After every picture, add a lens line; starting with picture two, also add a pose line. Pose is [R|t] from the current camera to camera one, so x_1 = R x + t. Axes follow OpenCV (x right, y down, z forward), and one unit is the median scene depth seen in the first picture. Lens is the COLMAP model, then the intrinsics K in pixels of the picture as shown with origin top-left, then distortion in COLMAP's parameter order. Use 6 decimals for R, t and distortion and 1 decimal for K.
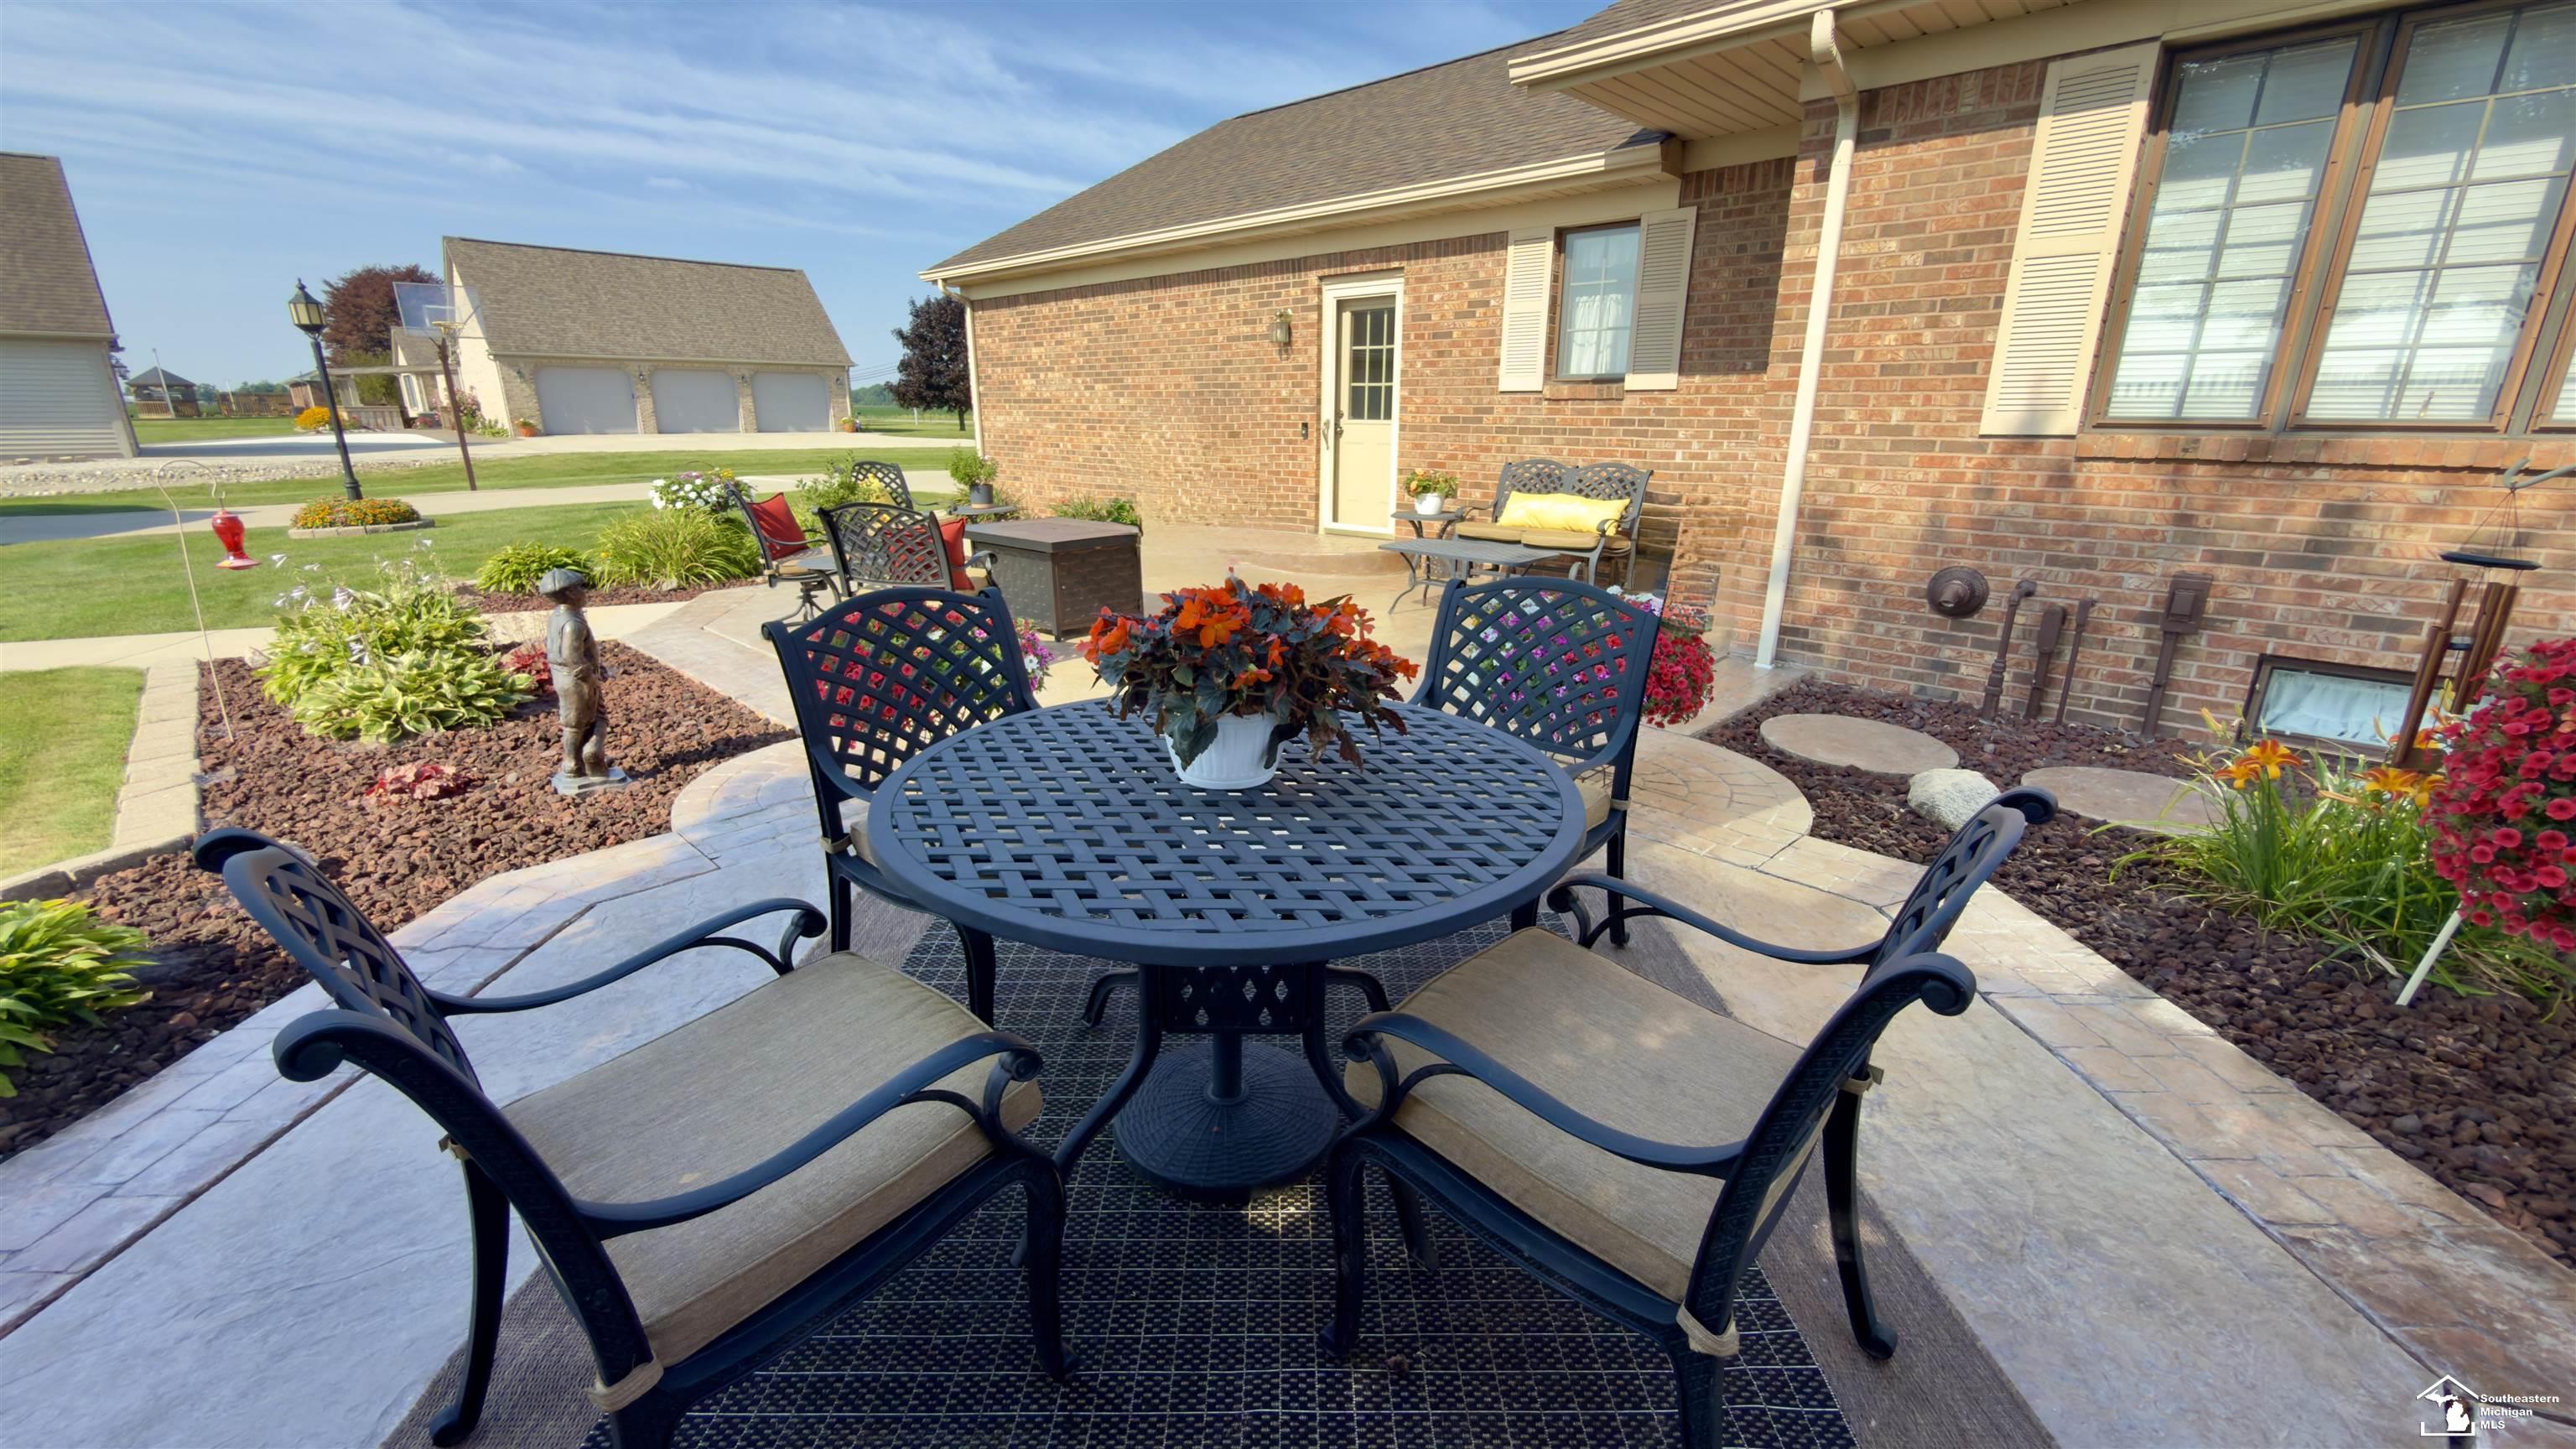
lens RADIAL K [[1025.3, 0, 1288.0], [0, 1025.3, 724.5], [0, 0, 1]] dist [-0.000934, 0.000041]
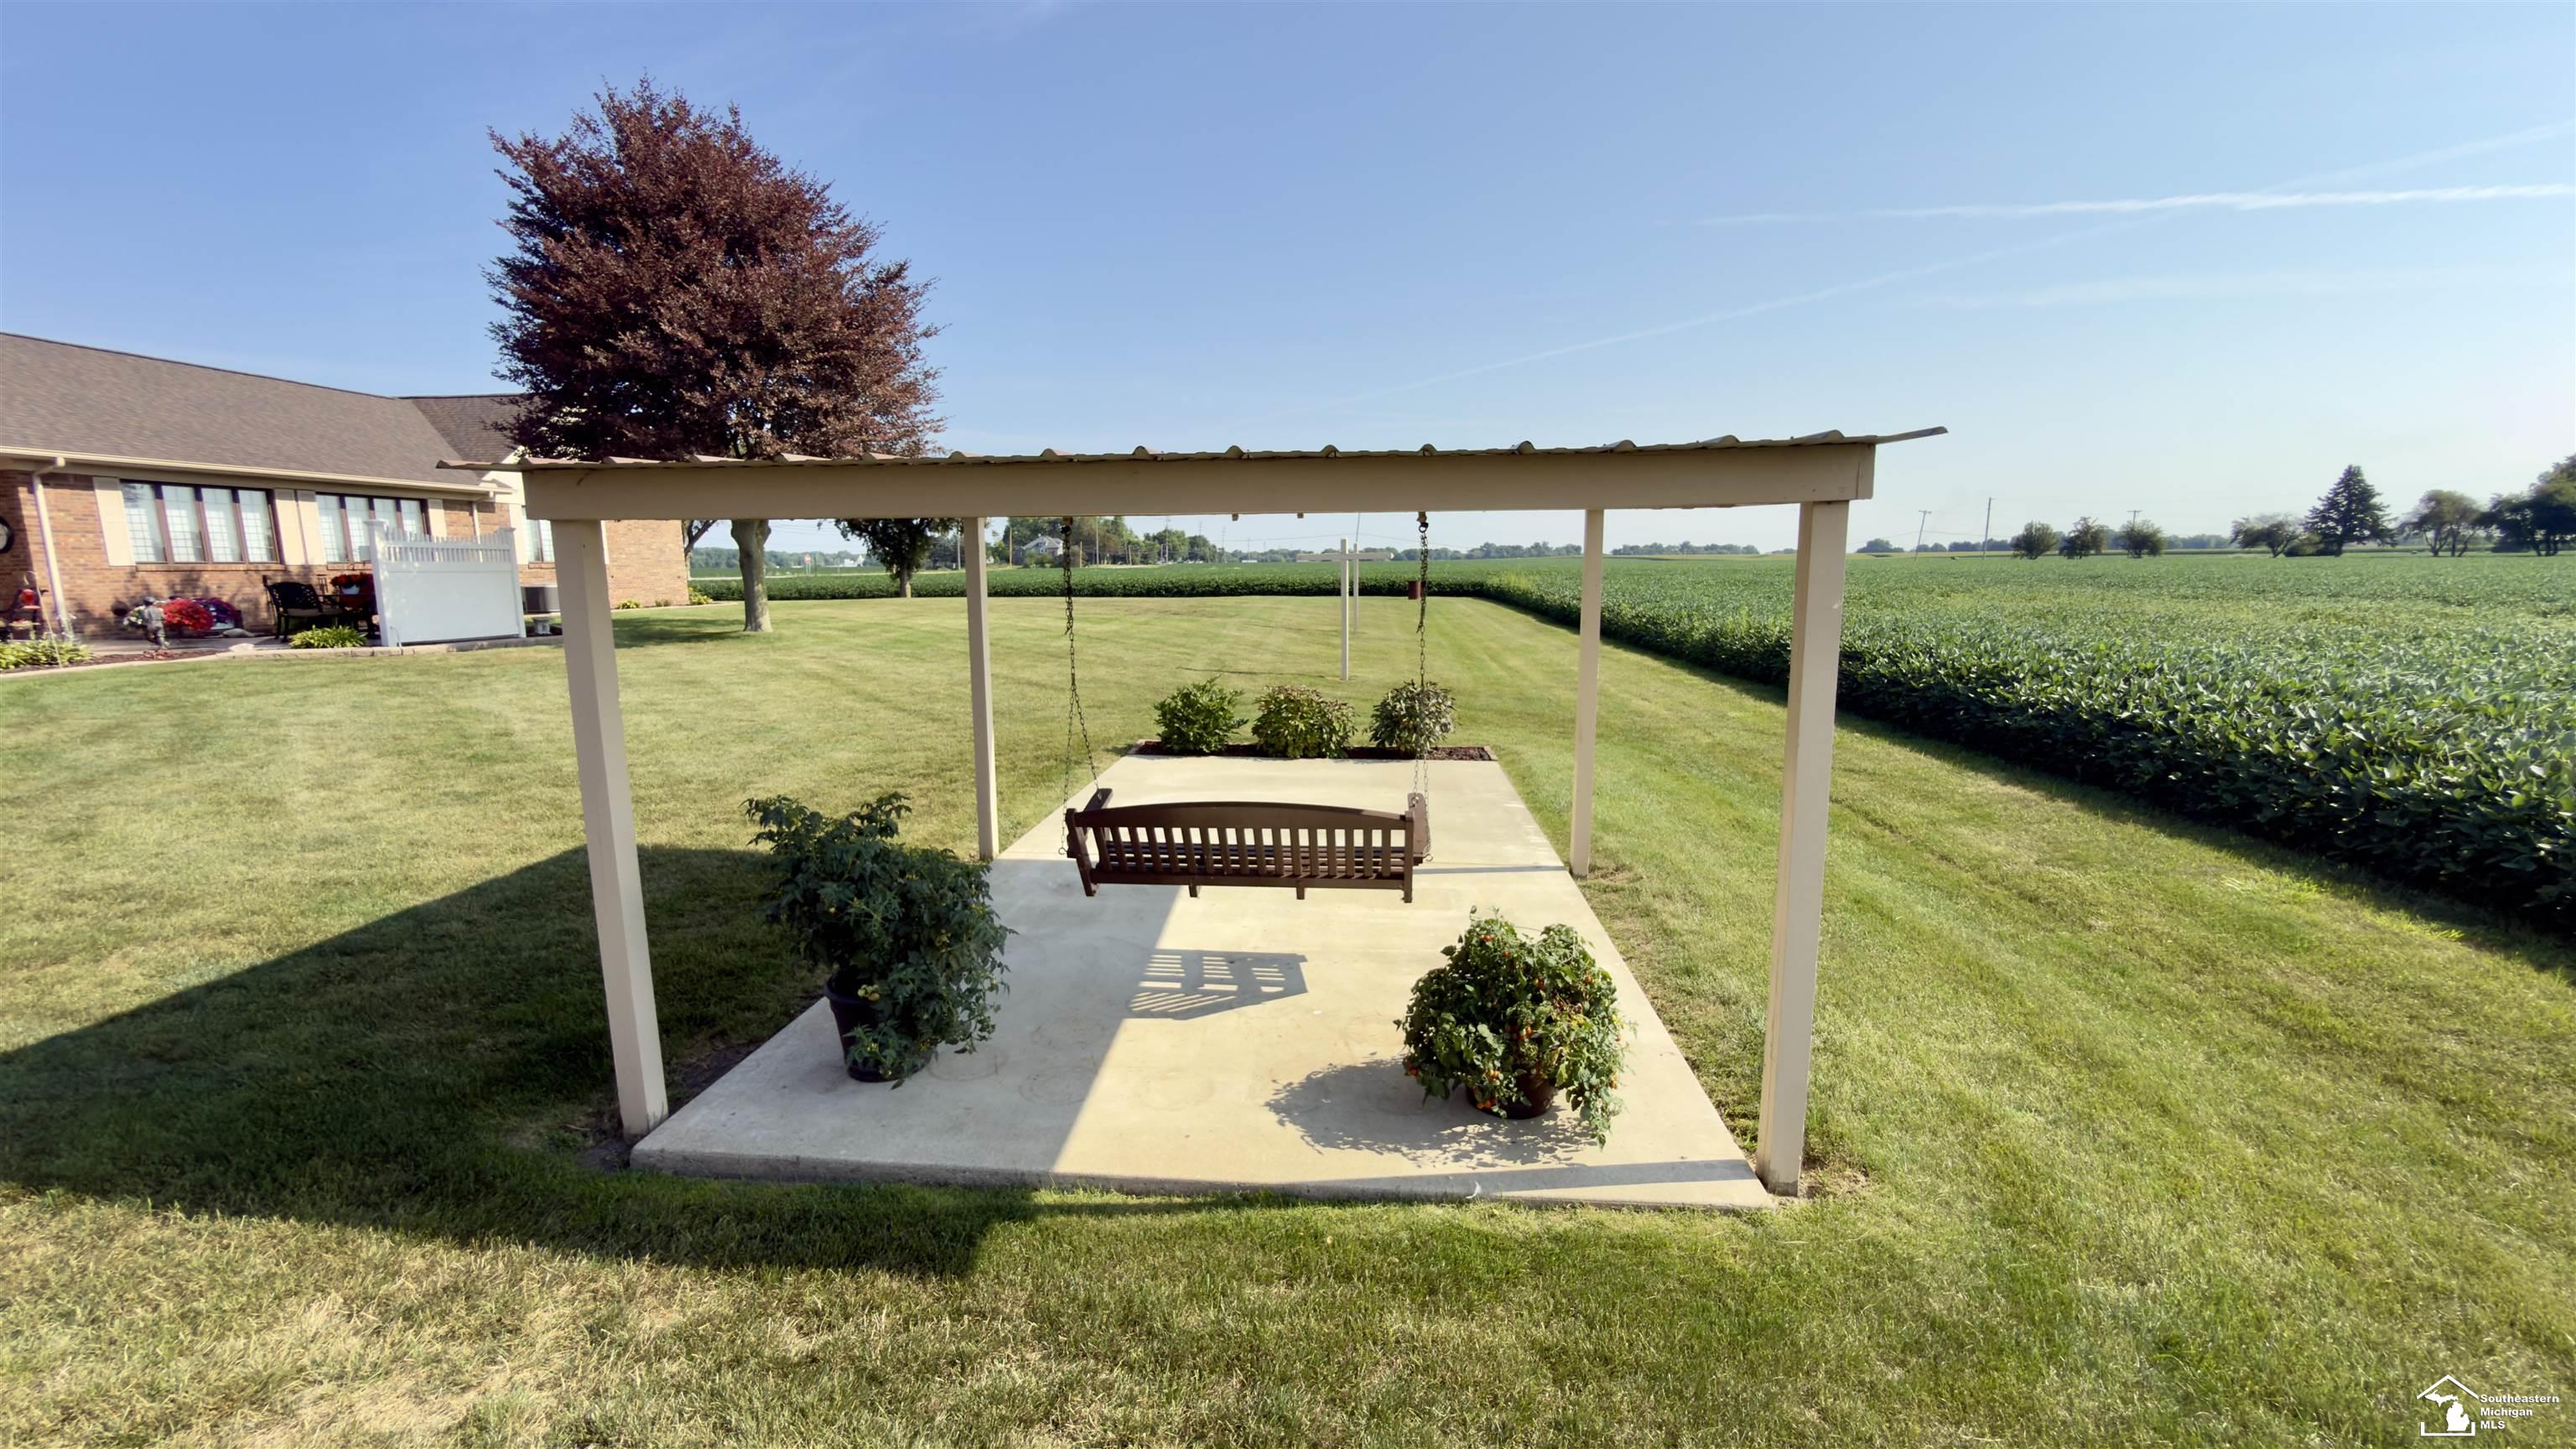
lens RADIAL K [[1025.3, 0, 1288.0], [0, 1025.3, 724.5], [0, 0, 1]] dist [-0.000934, 0.000041]
pose [[-0.623090, -0.115155, 0.773626, -3.662426], [0.242394, 0.911976, 0.330976, 0.047082], [-0.743642, 0.393750, -0.540331, 0.017005]]
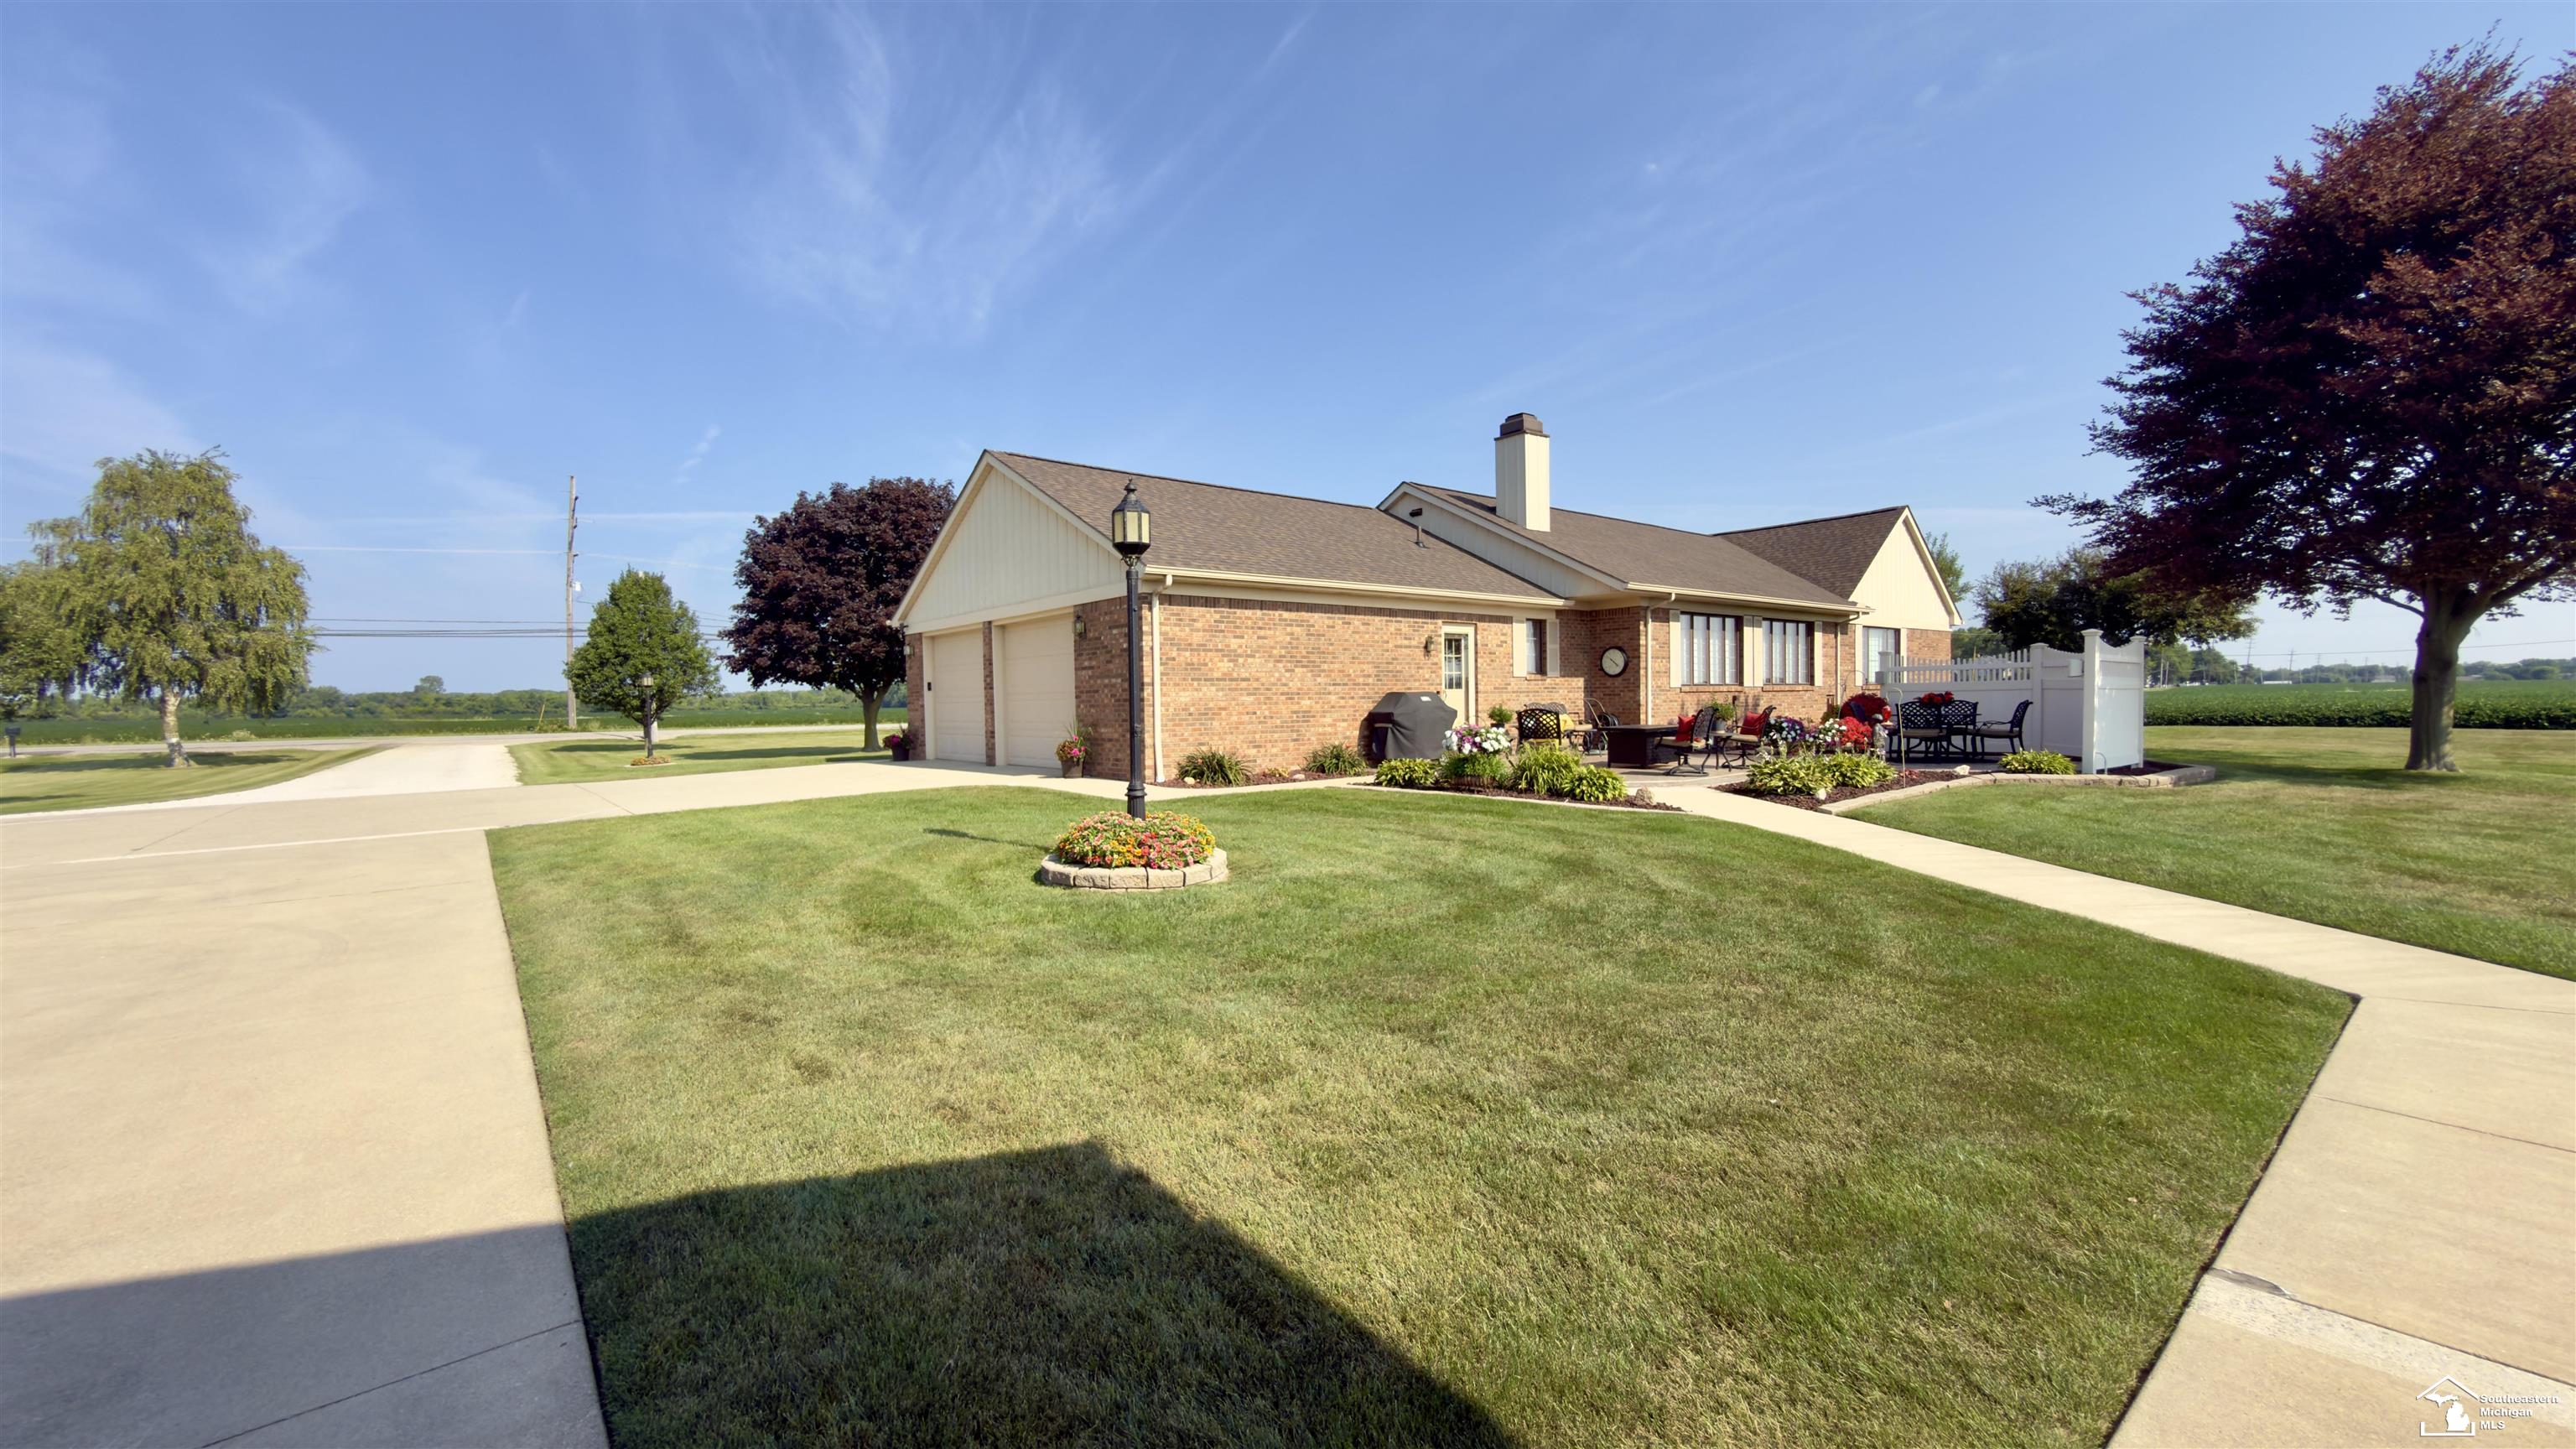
lens RADIAL K [[1025.3, 0, 1288.0], [0, 1025.3, 724.5], [0, 0, 1]] dist [-0.000934, 0.000041]
pose [[0.117297, -0.024326, 0.992799, -2.671329], [0.310768, 0.950391, -0.013430, -0.409738], [-0.943220, 0.310106, 0.119037, 1.459391]]
